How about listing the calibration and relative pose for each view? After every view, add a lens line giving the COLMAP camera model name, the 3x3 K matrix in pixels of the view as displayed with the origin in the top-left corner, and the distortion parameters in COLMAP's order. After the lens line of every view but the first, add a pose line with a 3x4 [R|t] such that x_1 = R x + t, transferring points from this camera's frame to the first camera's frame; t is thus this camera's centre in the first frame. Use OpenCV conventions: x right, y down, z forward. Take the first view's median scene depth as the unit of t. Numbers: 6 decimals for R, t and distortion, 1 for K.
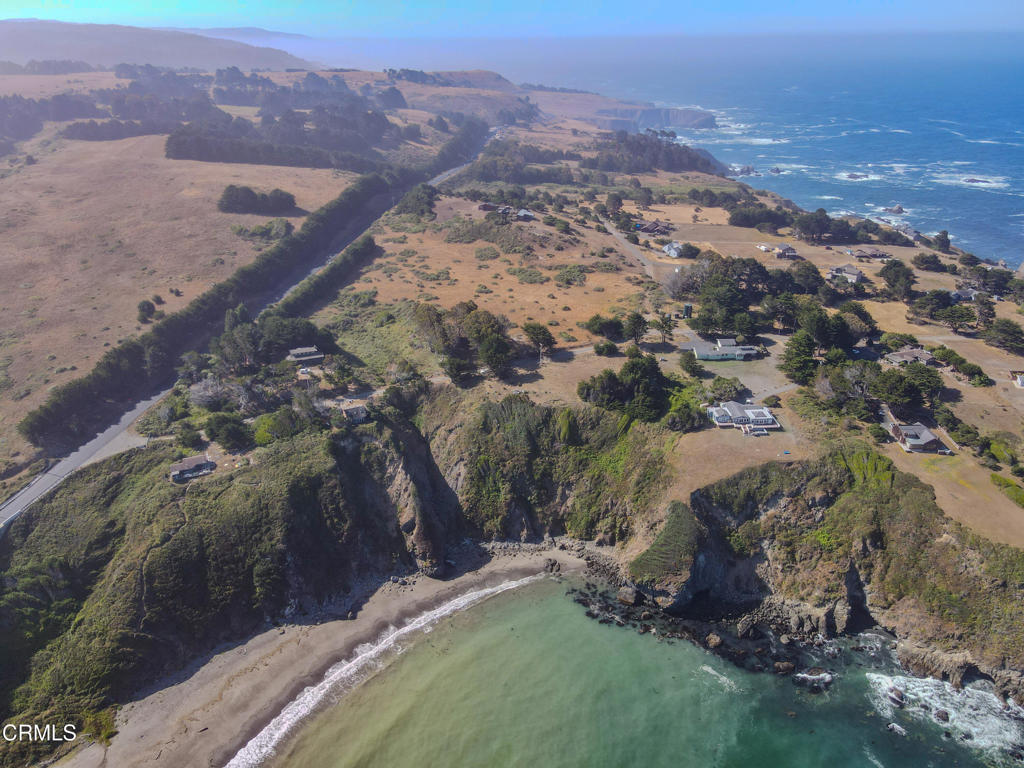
lens RADIAL K [[745.4, 0, 510.1], [0, 745.4, 385.1], [0, 0, 1]] dist [0.003307, 0.020707]
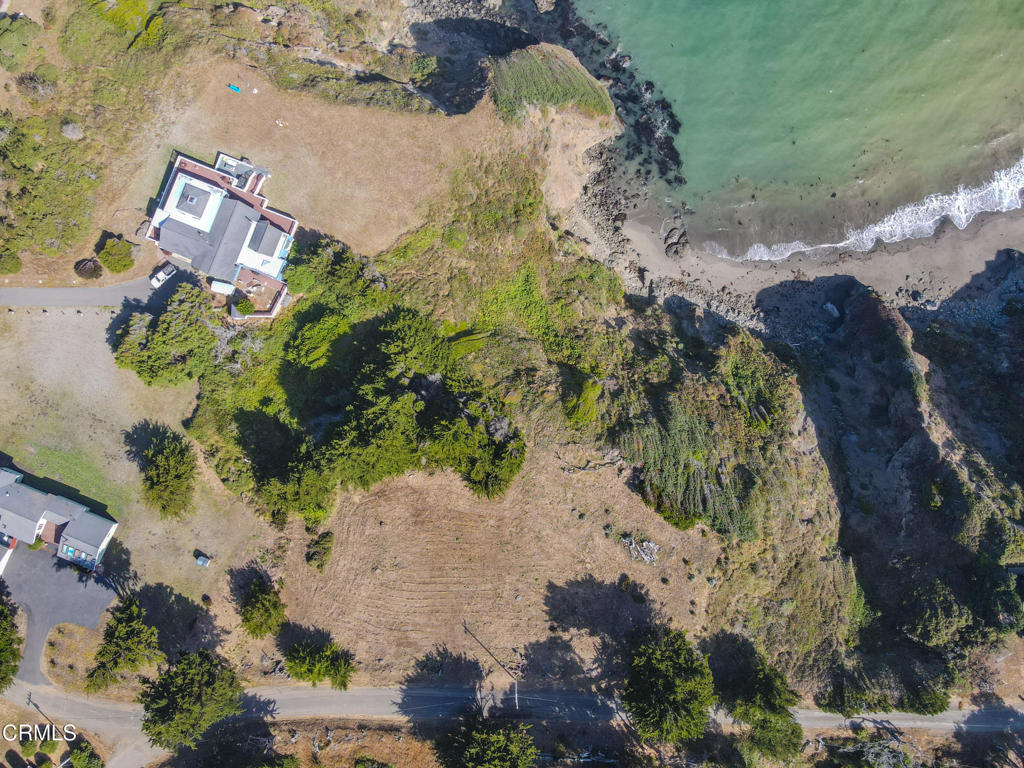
lens RADIAL K [[745.4, 0, 515.5], [0, 745.4, 376.1], [0, 0, 1]] dist [0.003307, 0.020707]
pose [[-0.909397, -0.414806, 0.030547, 0.105967], [0.191212, -0.351721, 0.916368, -0.360662], [-0.369371, 0.839183, 0.399170, 0.836430]]
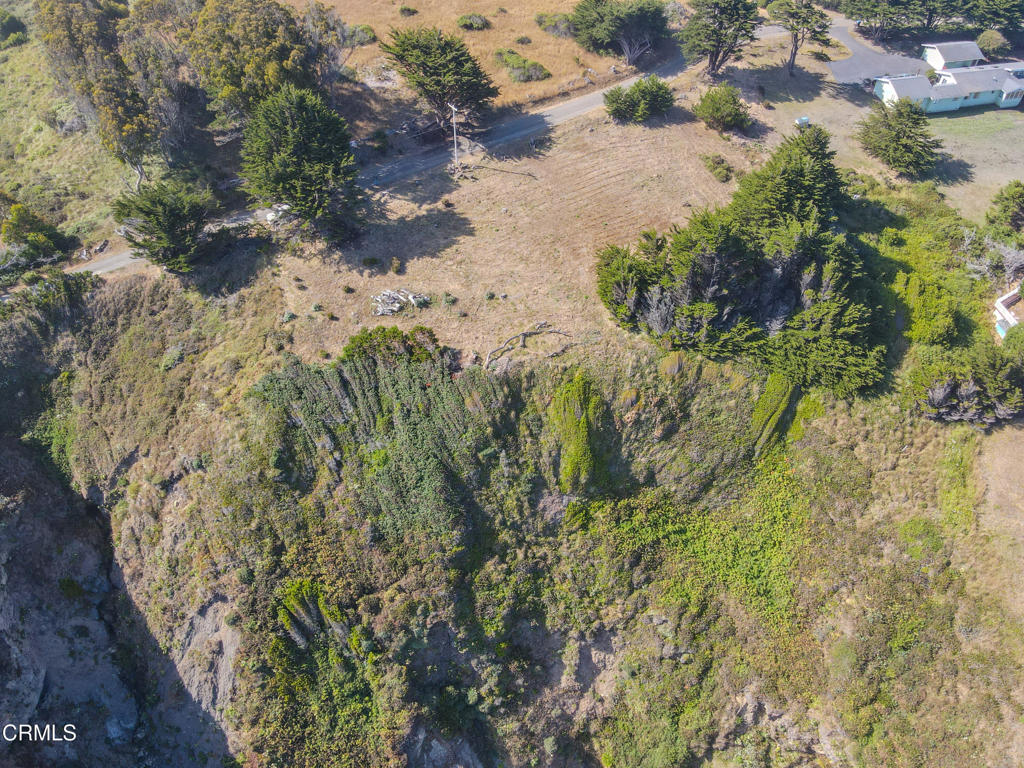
lens RADIAL K [[745.4, 0, 509.3], [0, 745.4, 378.3], [0, 0, 1]] dist [0.003307, 0.020707]
pose [[0.987882, -0.110253, 0.109241, 0.020967], [0.061024, 0.923068, 0.379765, -0.075962], [-0.142707, -0.368496, 0.918610, 0.759715]]
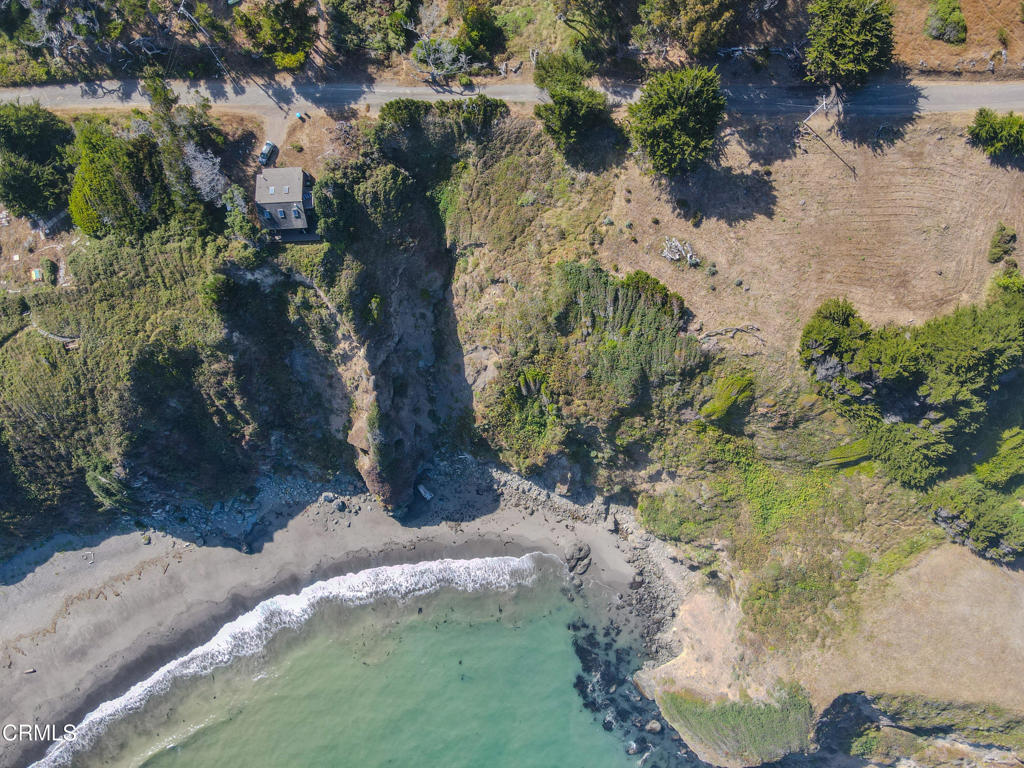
lens RADIAL K [[745.4, 0, 517.8], [0, 745.4, 374.8], [0, 0, 1]] dist [0.003307, 0.020707]
pose [[0.914030, 0.405384, -0.014607, -0.038271], [-0.169037, 0.413372, 0.894735, -0.331813], [0.368749, -0.815345, 0.446359, 0.777636]]
